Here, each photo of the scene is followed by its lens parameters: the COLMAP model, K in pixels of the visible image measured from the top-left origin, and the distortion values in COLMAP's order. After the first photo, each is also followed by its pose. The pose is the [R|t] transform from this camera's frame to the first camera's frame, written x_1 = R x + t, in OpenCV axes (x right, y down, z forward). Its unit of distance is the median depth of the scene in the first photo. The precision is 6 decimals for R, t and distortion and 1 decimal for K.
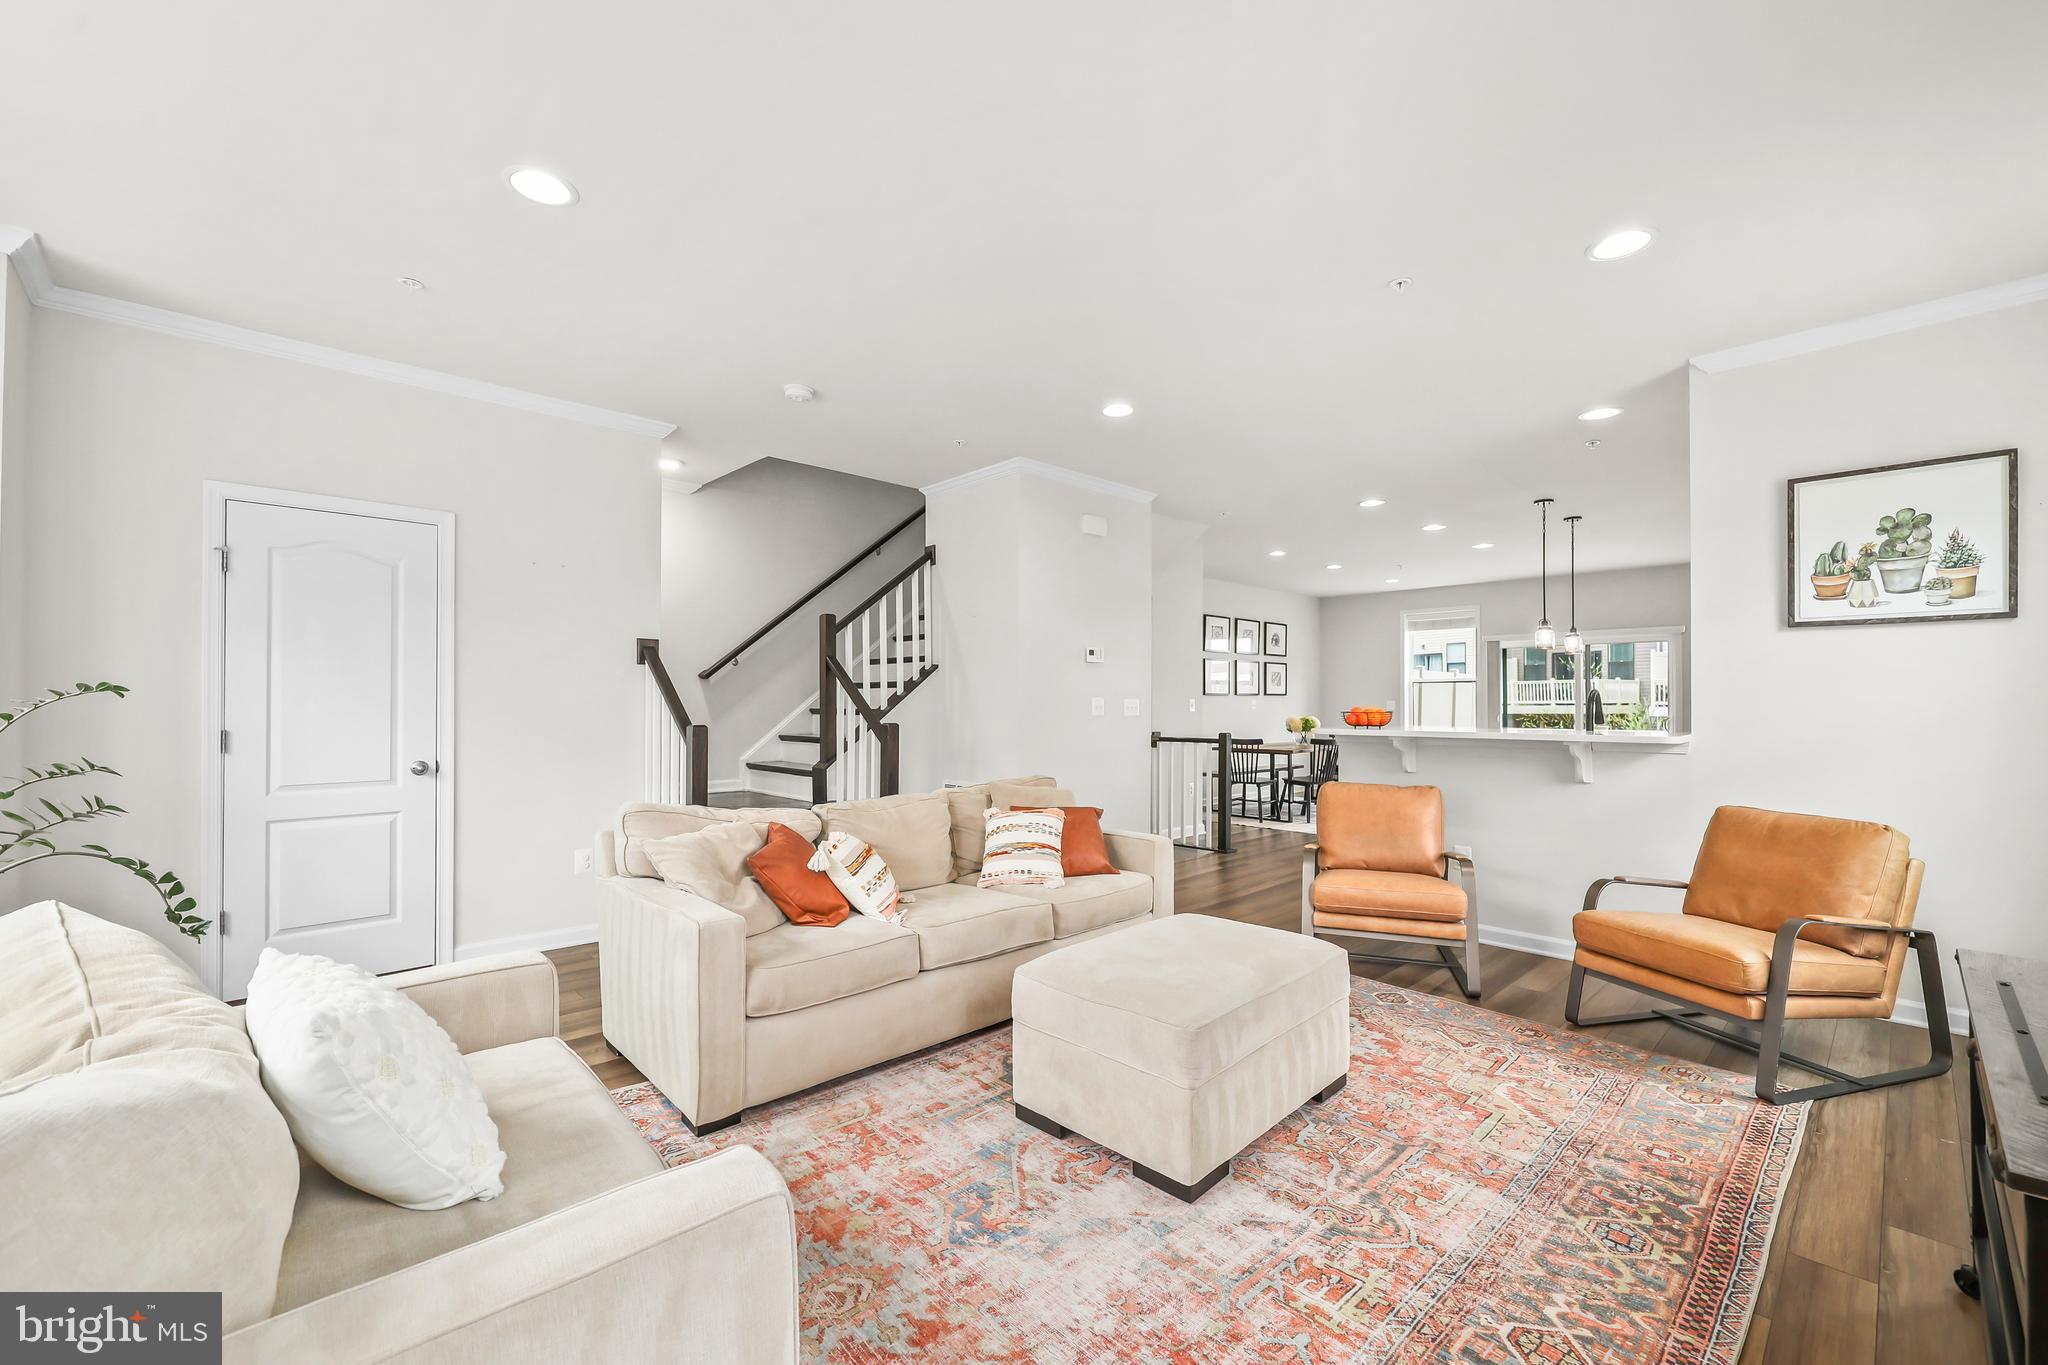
lens RADIAL K [[837.6, 0, 1028.6], [0, 837.6, 700.1], [0, 0, 1]] dist [0.000013, 0.000088]
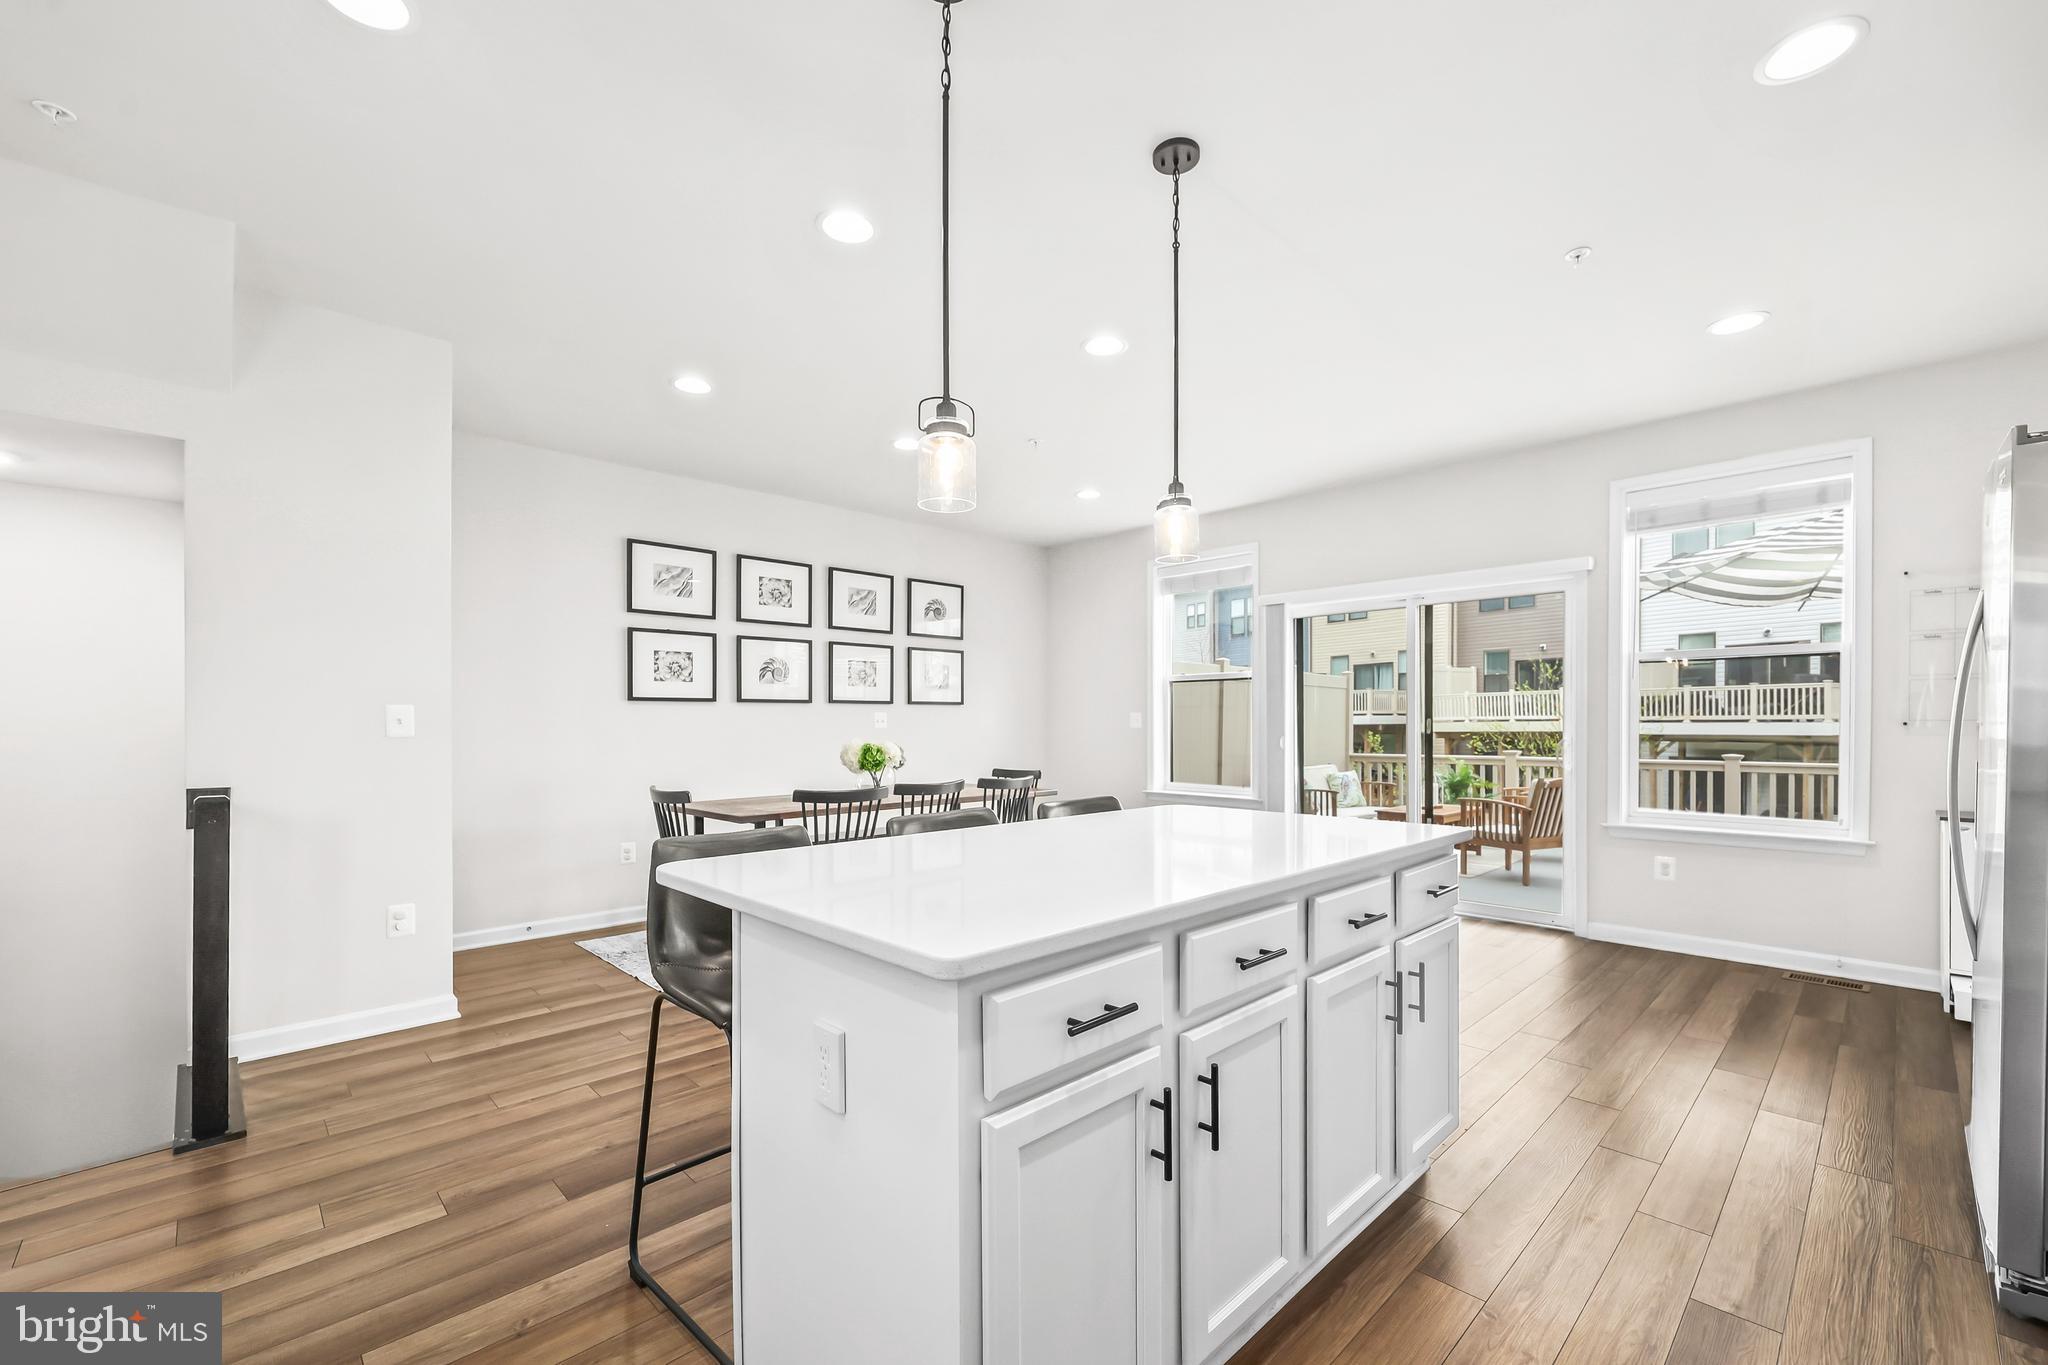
lens RADIAL K [[842.1, 0, 1024.4], [0, 842.1, 727.6], [0, 0, 1]] dist [0.000864, 0.000056]
pose [[0.999986, -0.003684, 0.003756, 0.358012], [0.003644, 0.999936, 0.010711, 0.005042], [-0.003795, -0.010697, 0.999936, 0.406600]]
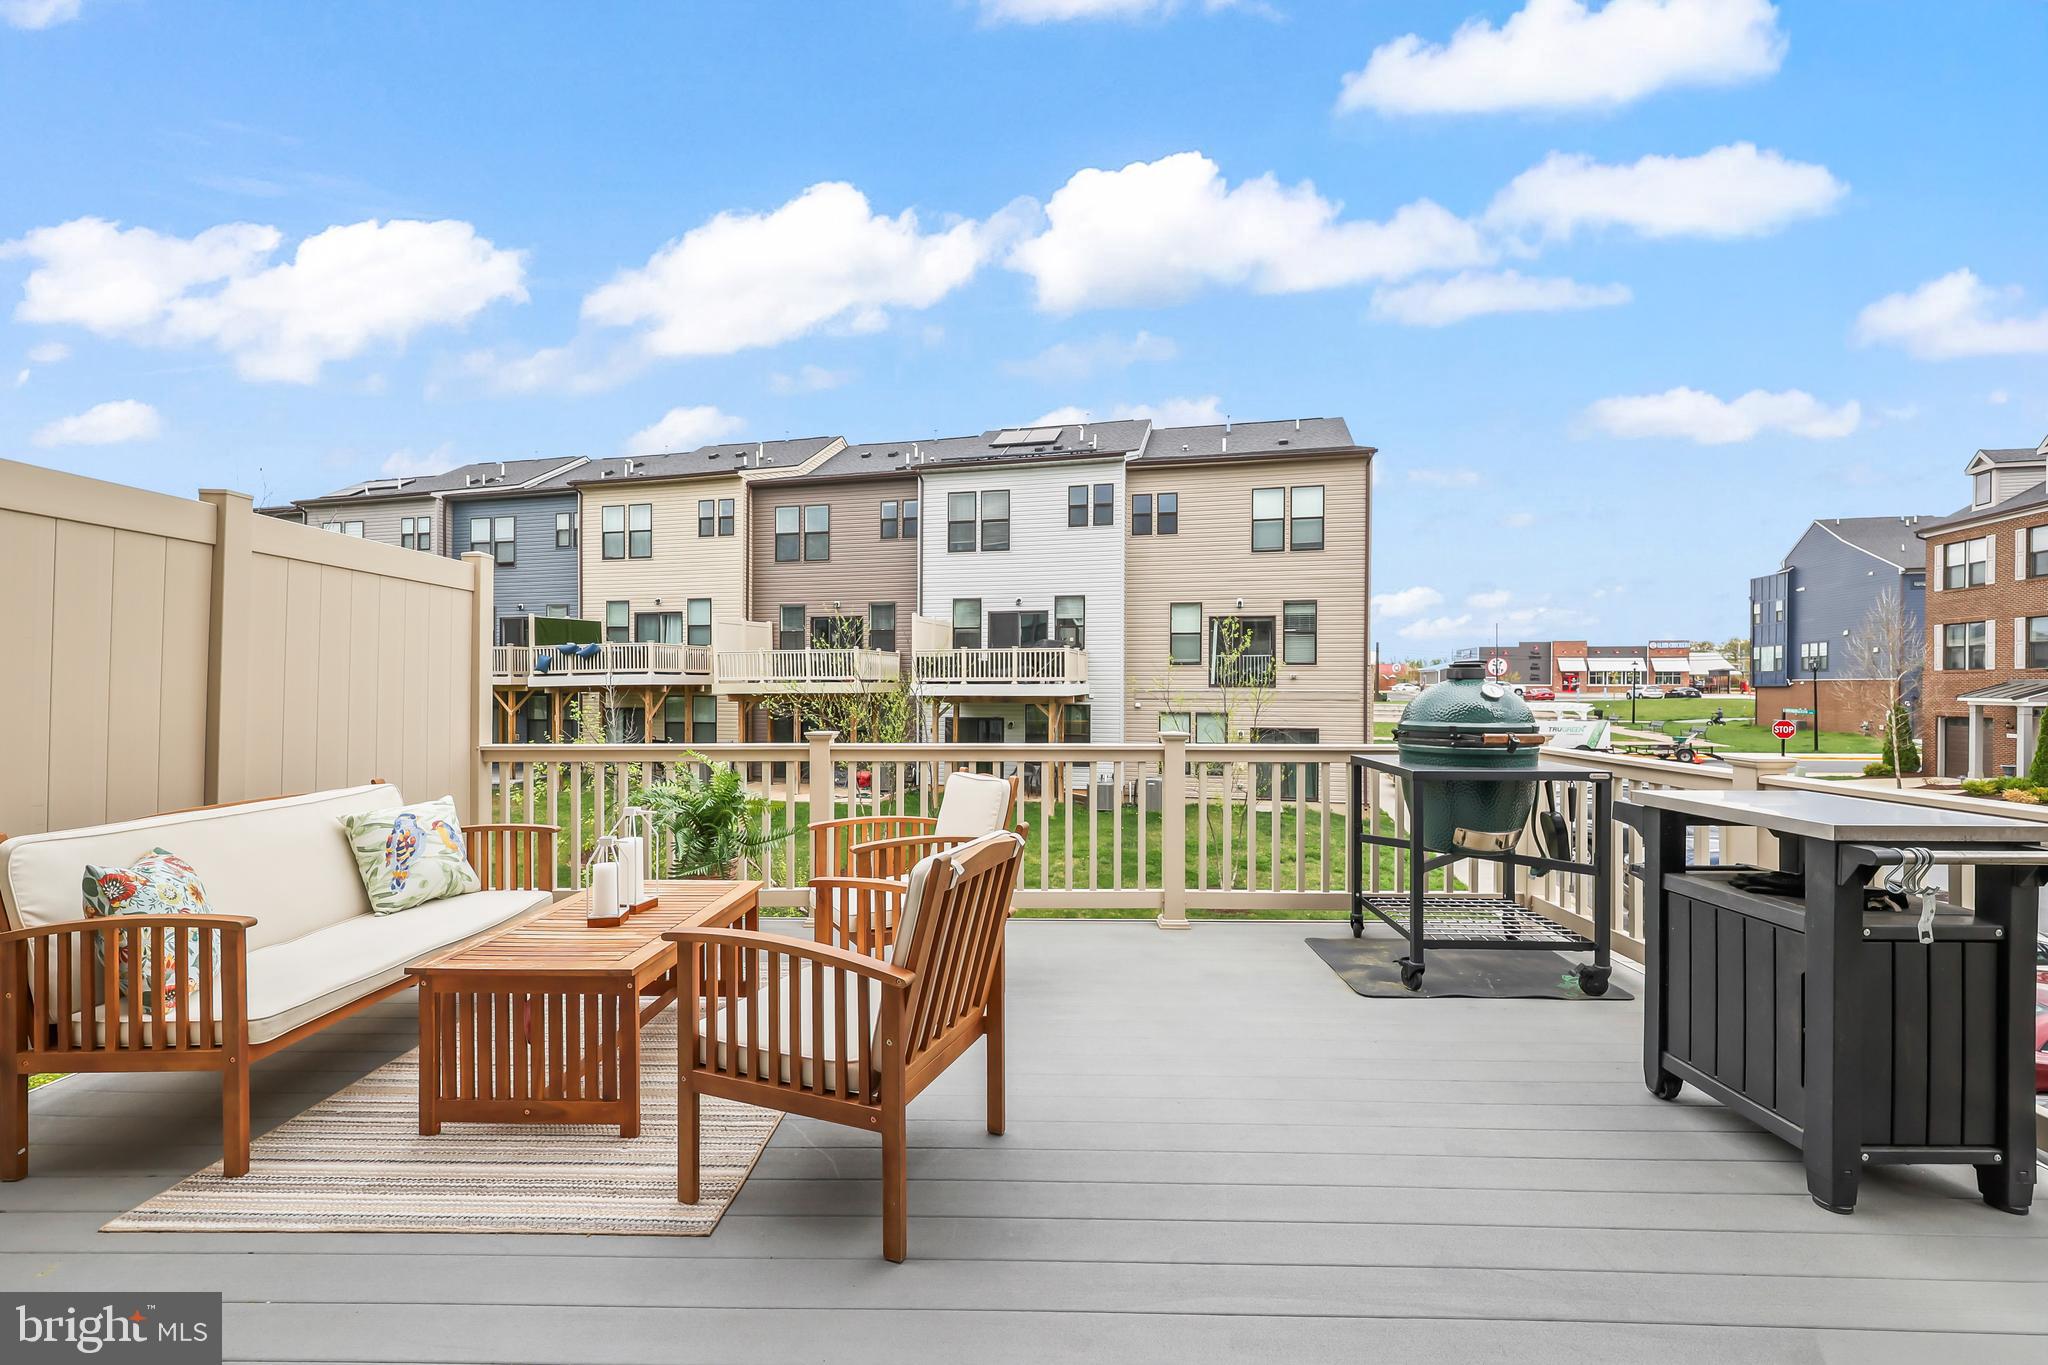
lens RADIAL K [[842.6, 0, 1019.1], [0, 842.6, 686.6], [0, 0, 1]] dist [0.002412, 0.000060]
pose [[0.712592, -0.000308, 0.701578, 0.612821], [-0.005101, 0.999971, 0.005620, 0.014264], [-0.701560, -0.007584, 0.712570, 0.858054]]
